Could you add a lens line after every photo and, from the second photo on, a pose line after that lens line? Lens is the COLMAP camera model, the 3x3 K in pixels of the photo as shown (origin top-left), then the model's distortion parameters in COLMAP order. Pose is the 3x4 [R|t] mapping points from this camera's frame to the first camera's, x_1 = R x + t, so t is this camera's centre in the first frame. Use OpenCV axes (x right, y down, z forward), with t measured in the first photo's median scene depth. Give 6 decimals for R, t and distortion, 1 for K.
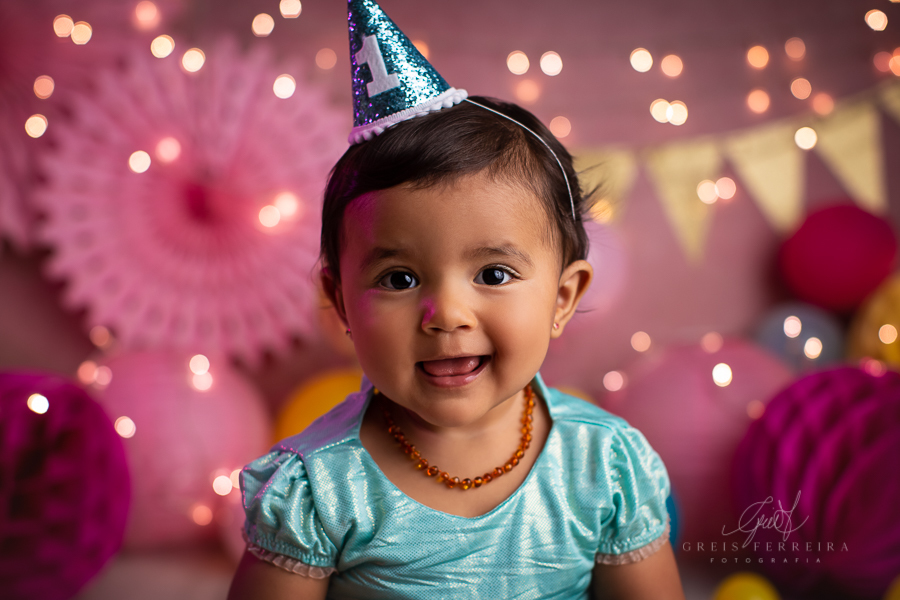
lens RADIAL K [[1835.2, 0, 456.1], [0, 1835.2, 304.2], [0, 0, 1]] dist [-0.103386, 0.000000]
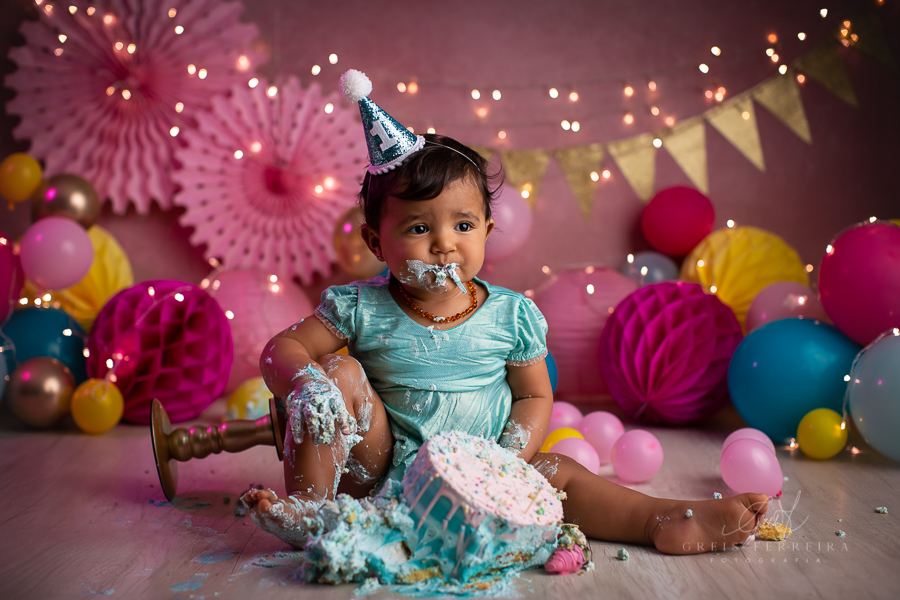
lens RADIAL K [[1835.2, 0, 450.8], [0, 1835.2, 296.2], [0, 0, 1]] dist [-0.103386, 0.000000]
pose [[0.999695, 0.009697, -0.022727, 0.051208], [-0.009896, 0.999913, -0.008667, 0.058299], [0.022641, 0.008889, 0.999704, -0.599280]]
